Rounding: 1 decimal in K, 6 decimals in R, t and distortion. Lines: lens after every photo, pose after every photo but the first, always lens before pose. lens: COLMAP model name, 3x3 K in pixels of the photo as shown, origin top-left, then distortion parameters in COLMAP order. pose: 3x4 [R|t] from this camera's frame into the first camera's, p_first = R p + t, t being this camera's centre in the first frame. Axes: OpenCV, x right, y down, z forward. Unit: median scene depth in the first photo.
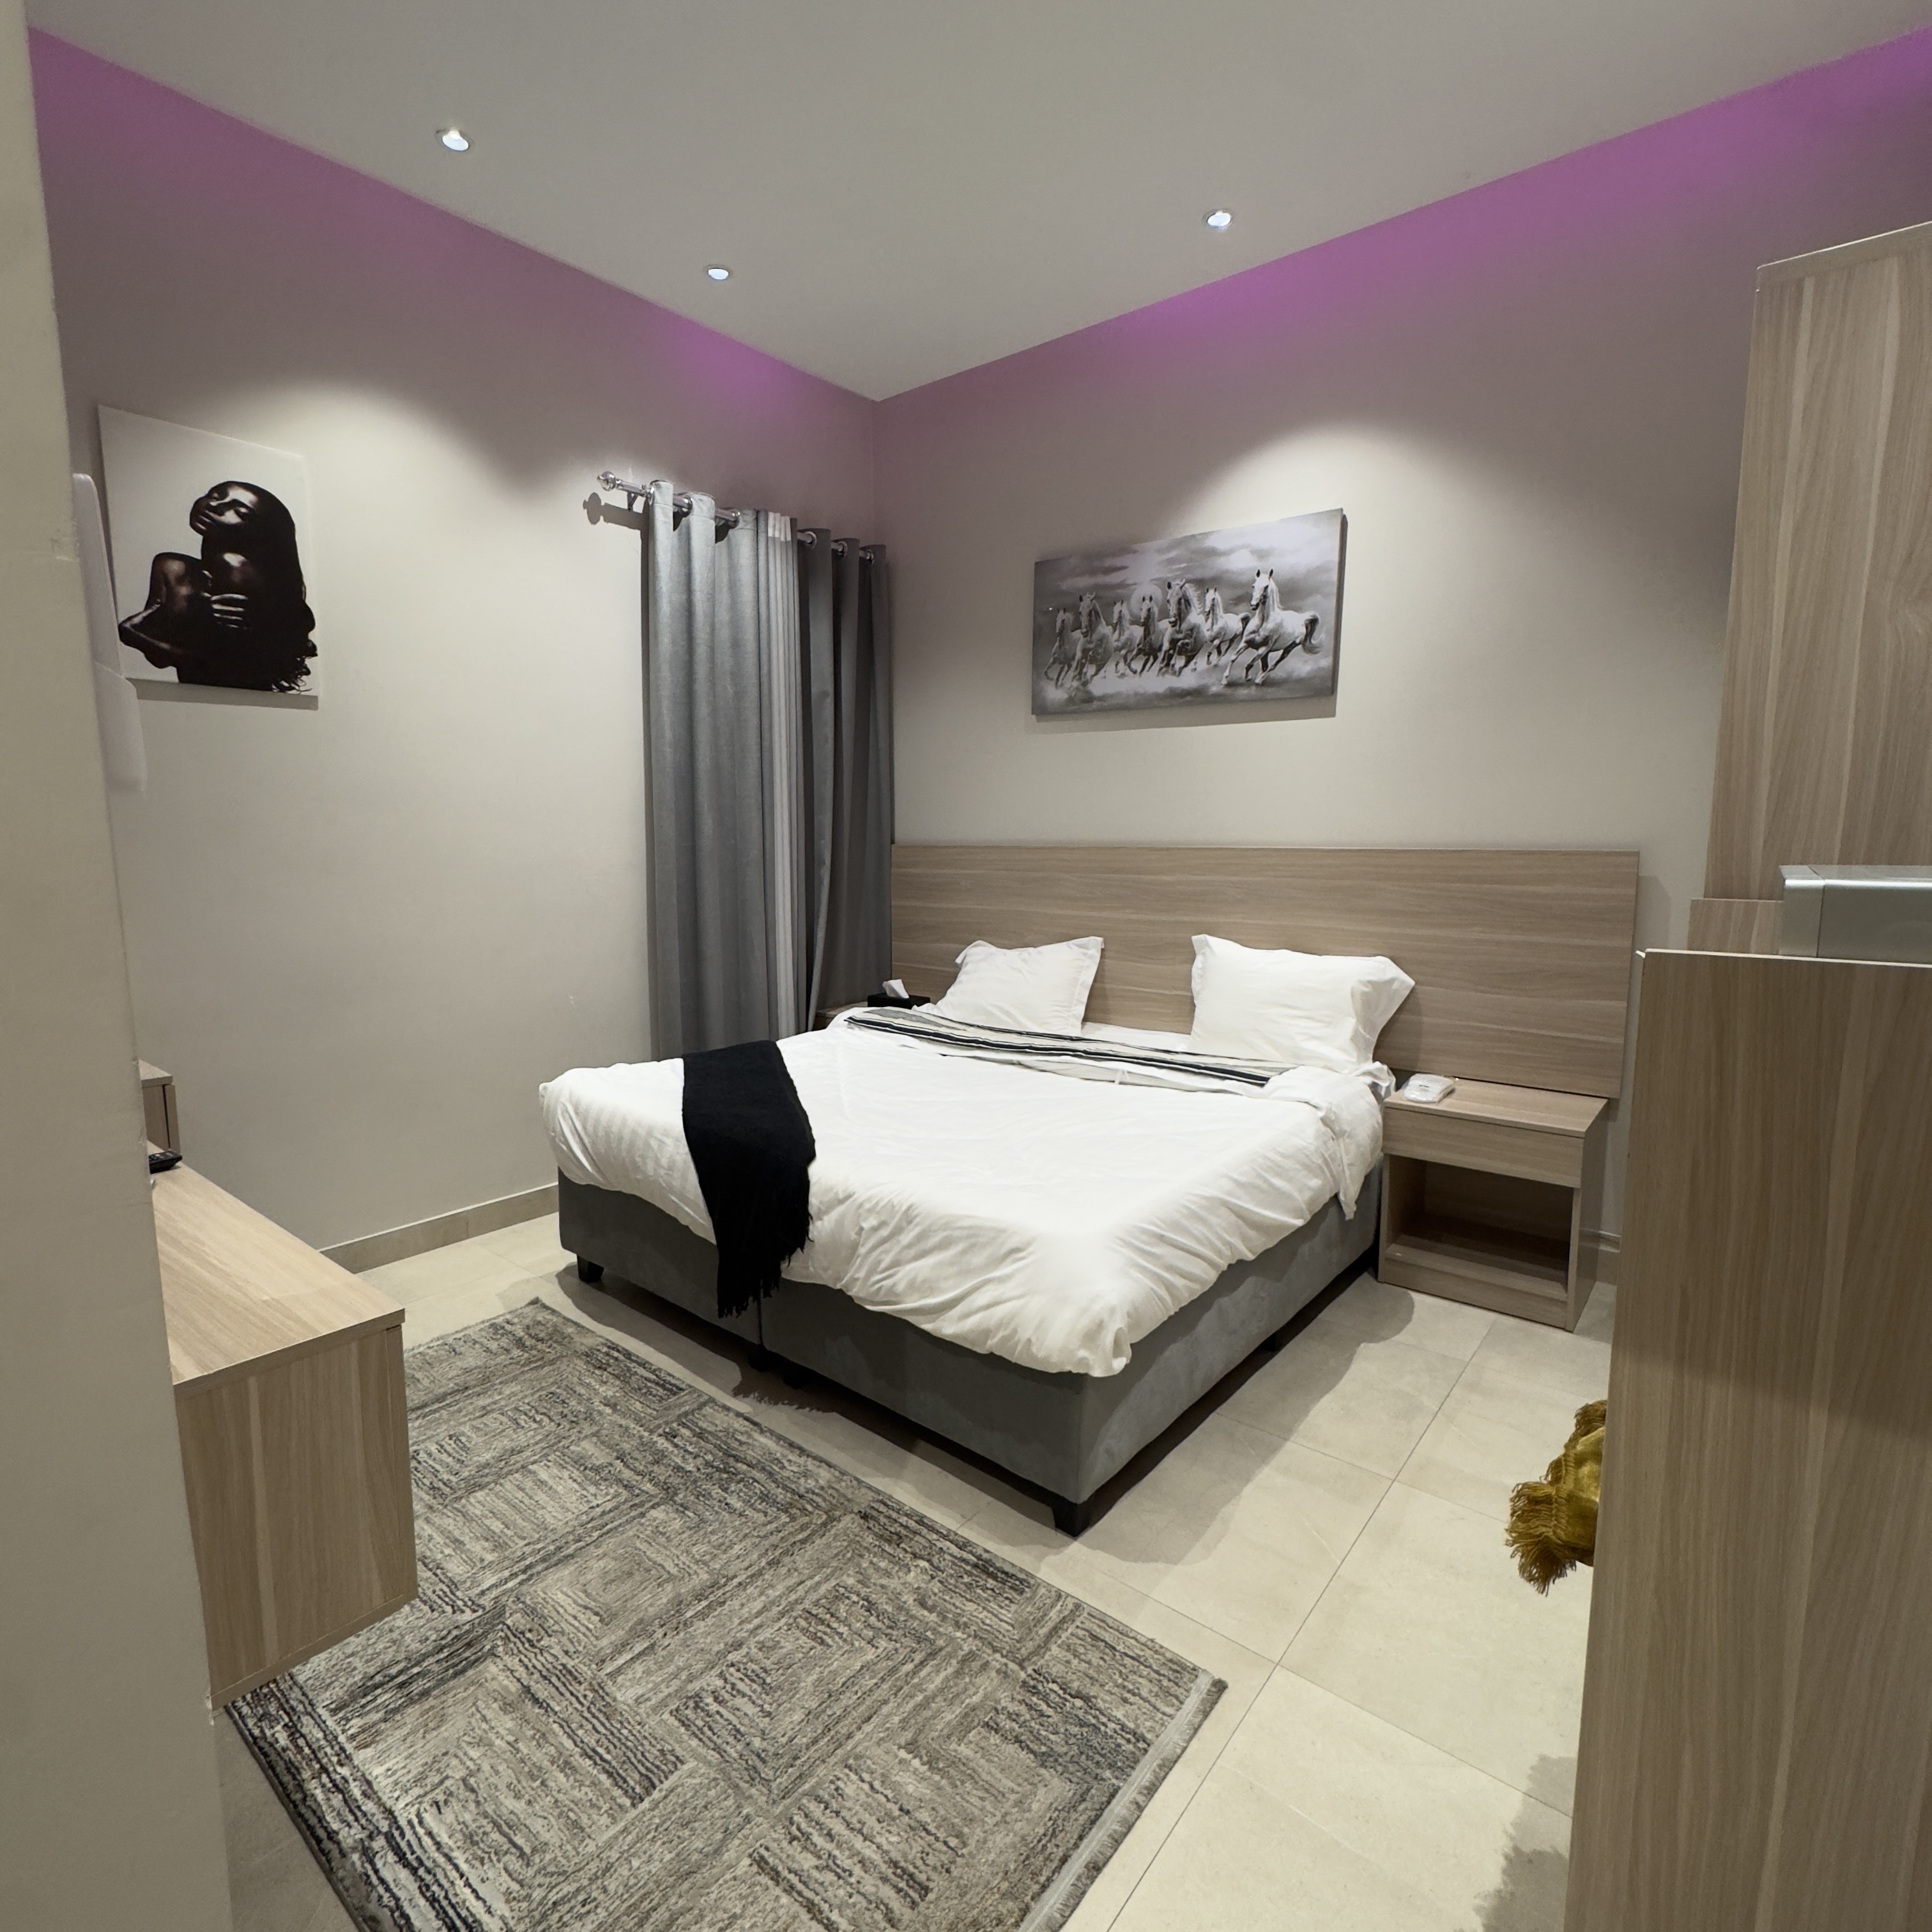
lens RADIAL K [[1025.8, 0, 962.4], [0, 1025.8, 957.7], [0, 0, 1]] dist [-0.005478, 0.003550]
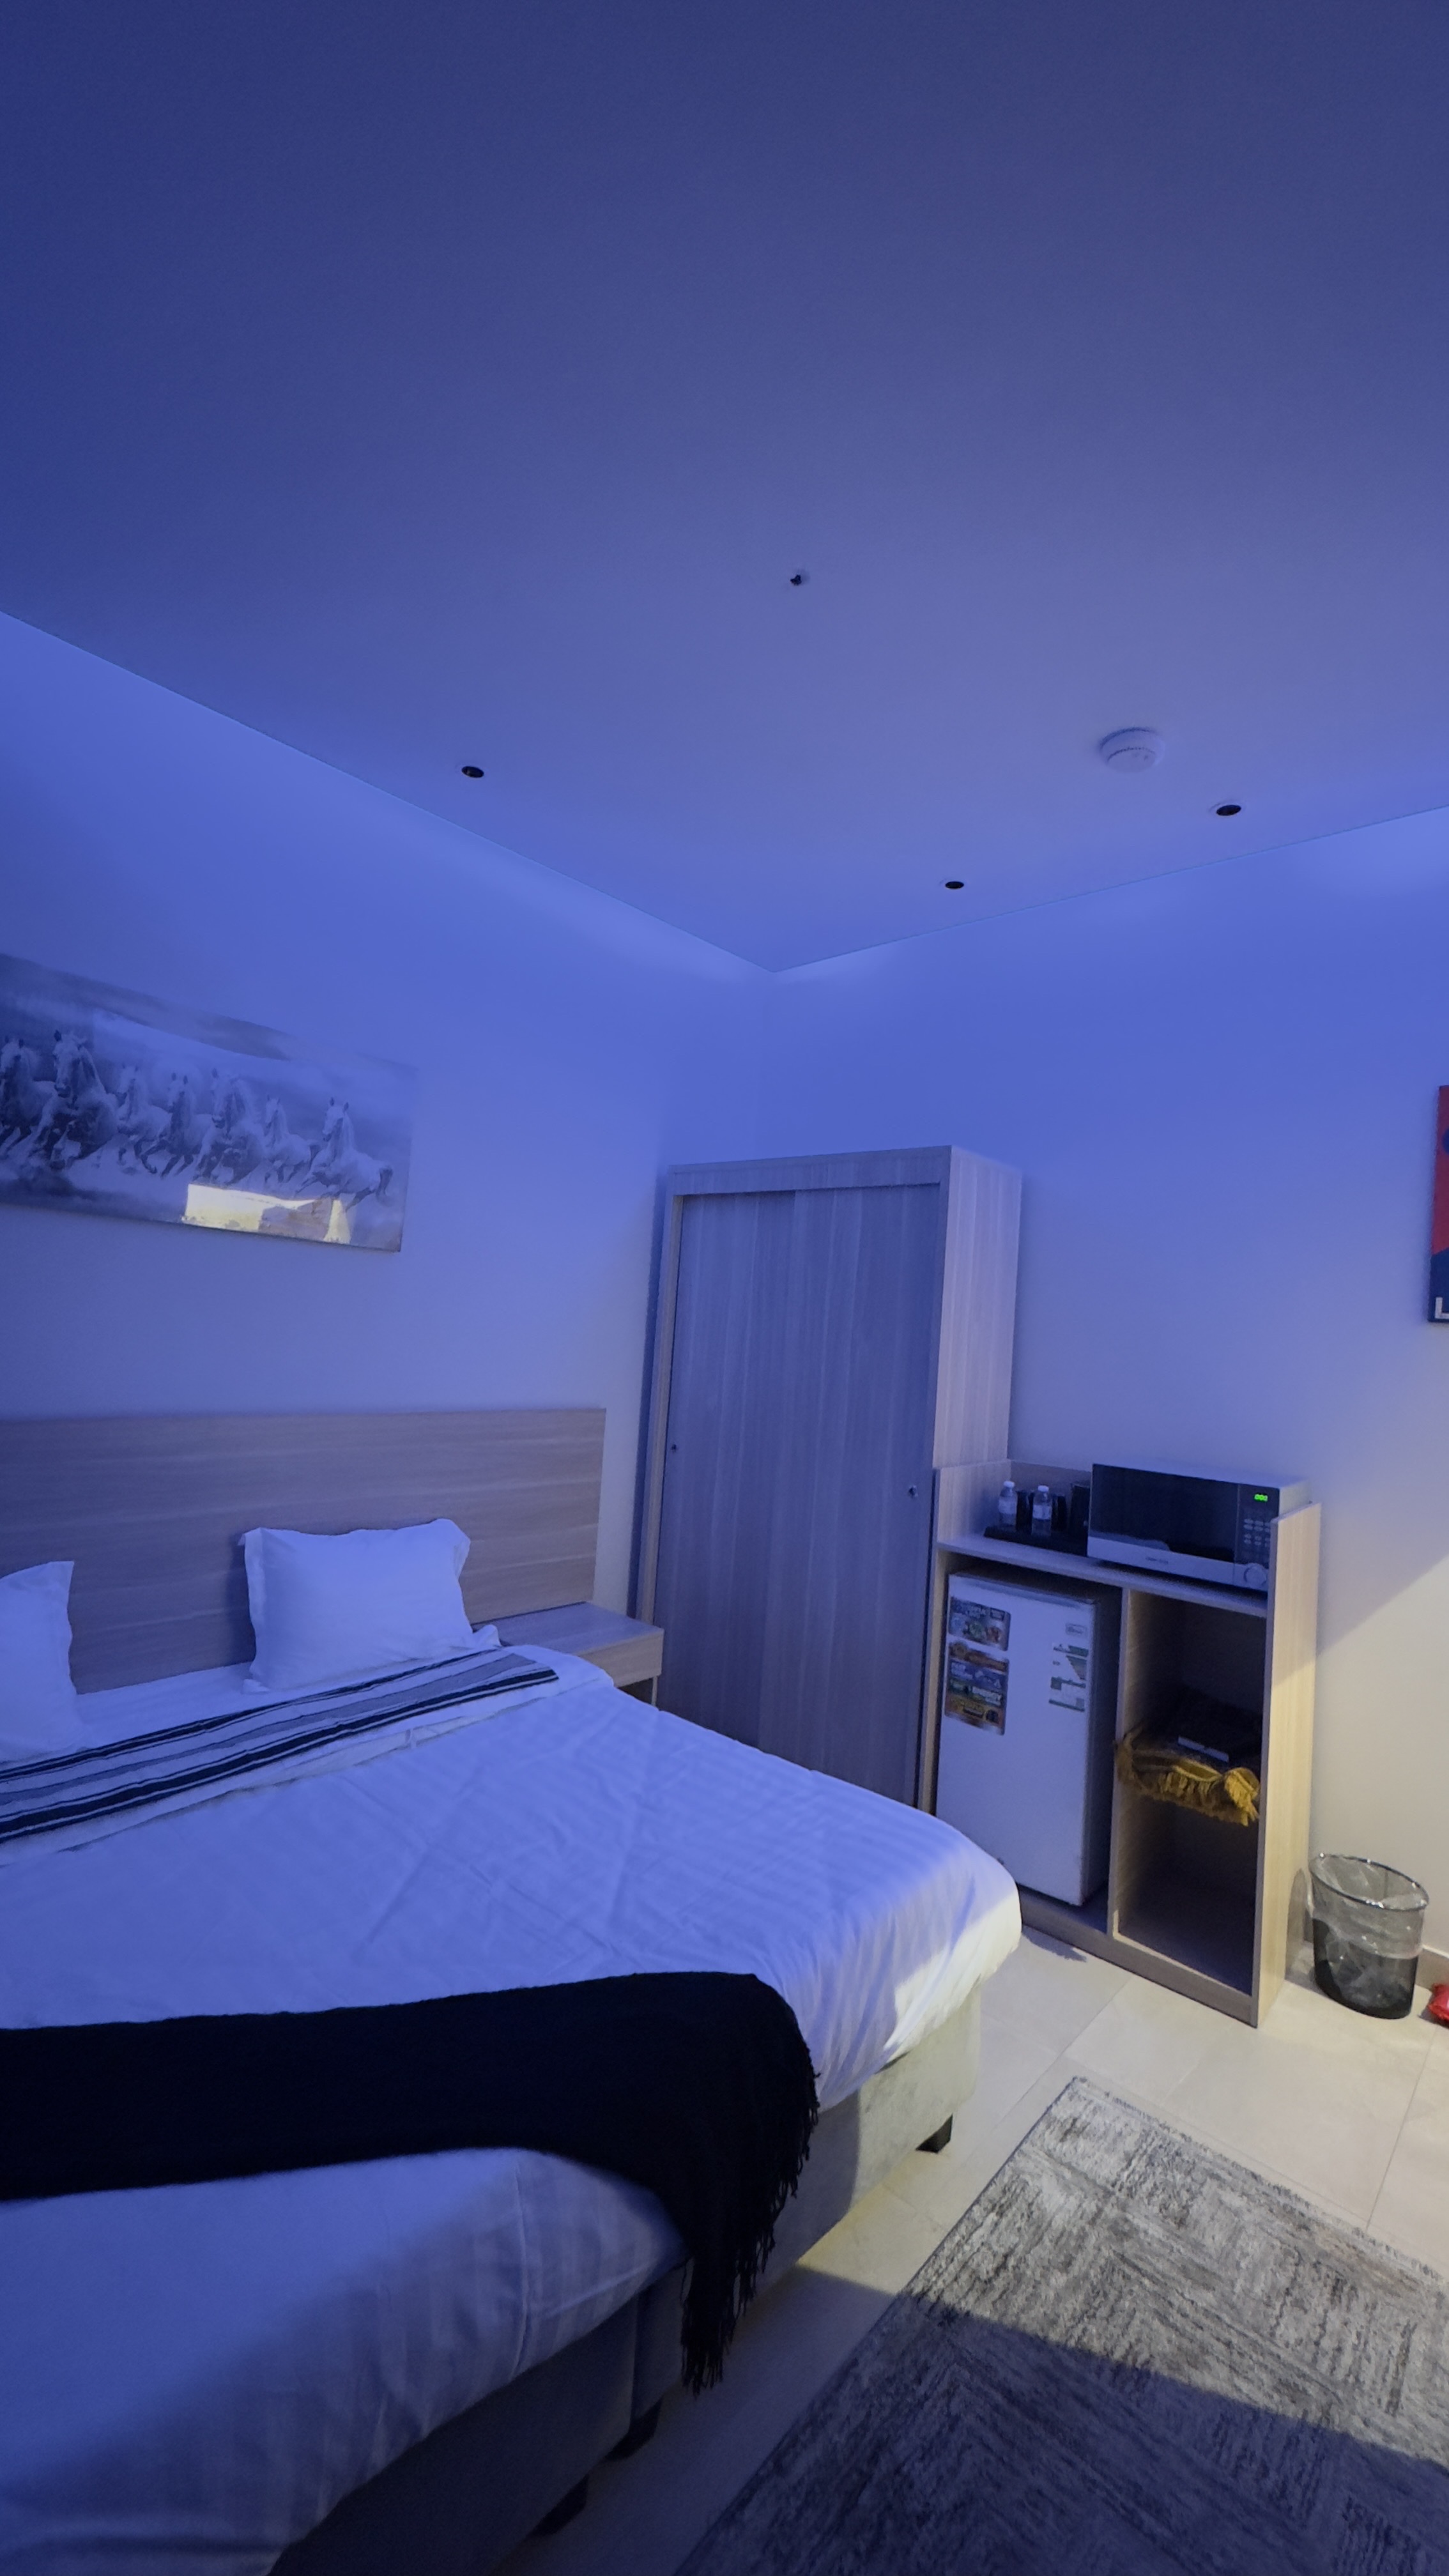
lens RADIAL K [[1022.4, 0, 732.3], [0, 1022.4, 1282.8], [0, 0, 1]] dist [-0.008429, 0.004316]
pose [[0.057730, 0.049042, 0.997127, -0.529313], [0.057471, 0.996973, -0.052361, -0.147944], [-0.996677, 0.060329, 0.054737, 0.592496]]
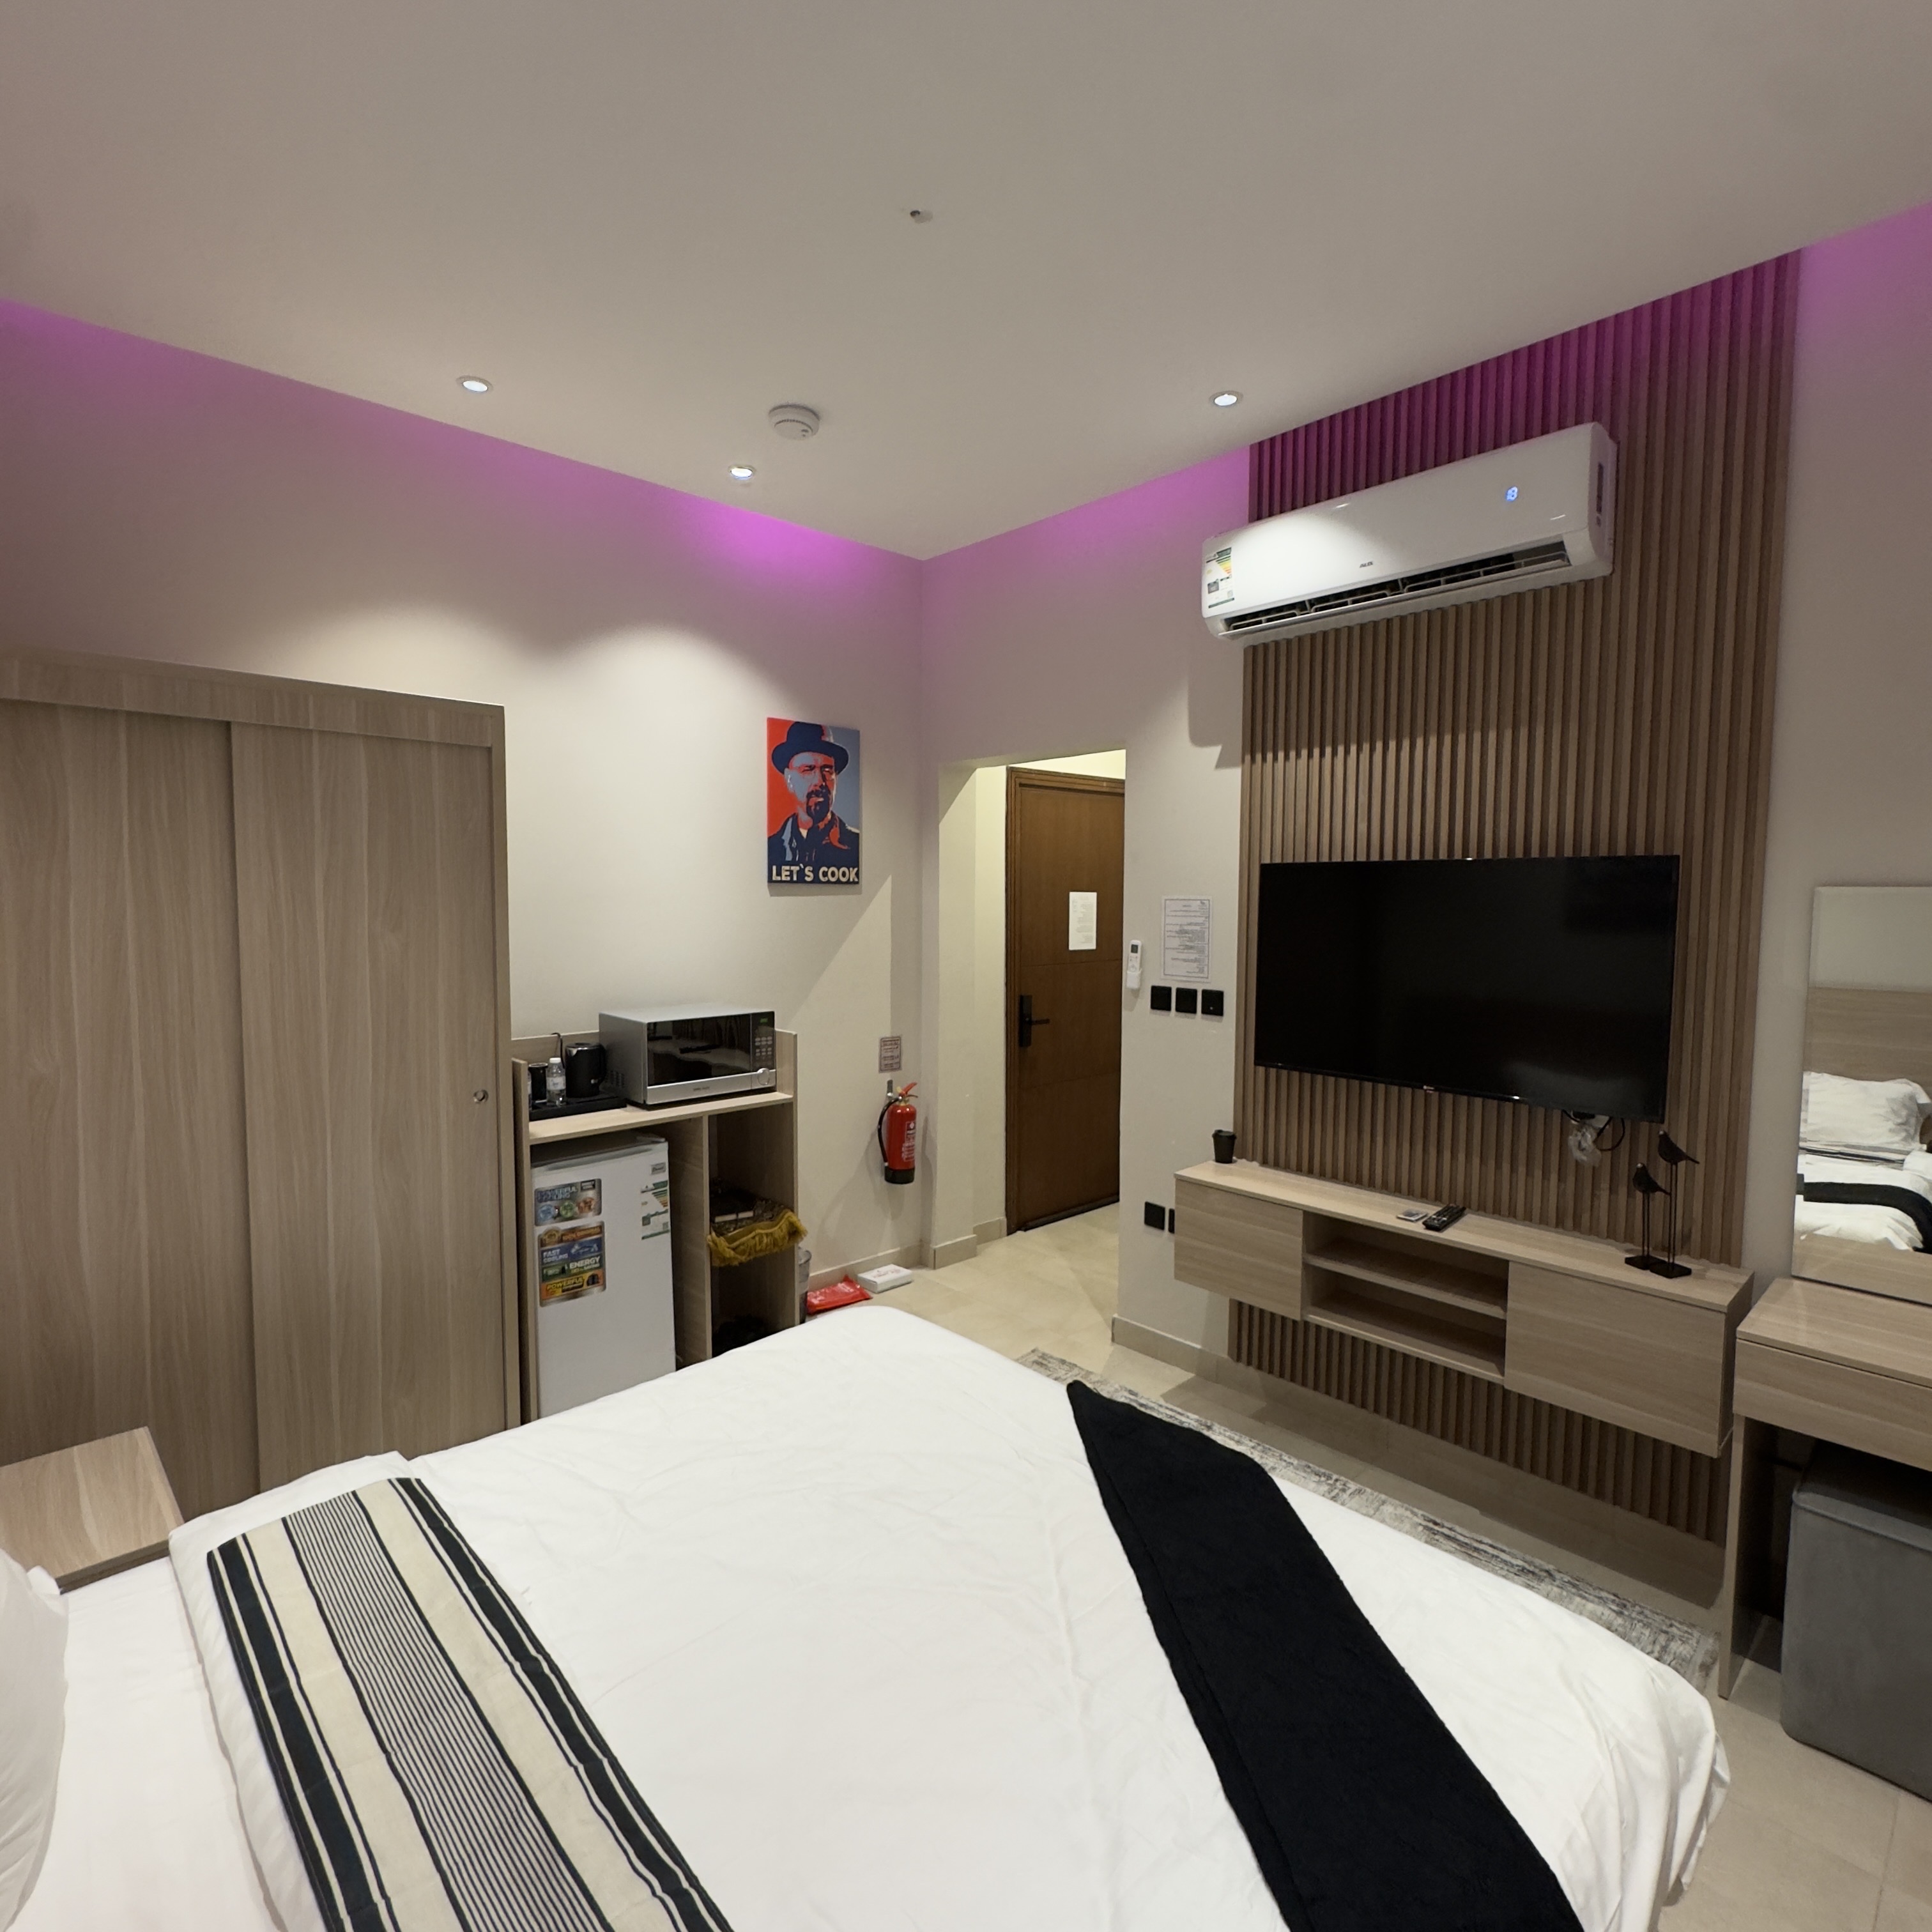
lens RADIAL K [[1025.8, 0, 970.8], [0, 1025.8, 964.0], [0, 0, 1]] dist [-0.005478, 0.003550]
pose [[-0.989837, -0.011033, 0.141778, -0.115834], [0.015867, 0.982192, 0.187209, -0.247975], [-0.141319, 0.187556, -0.972035, 1.191362]]
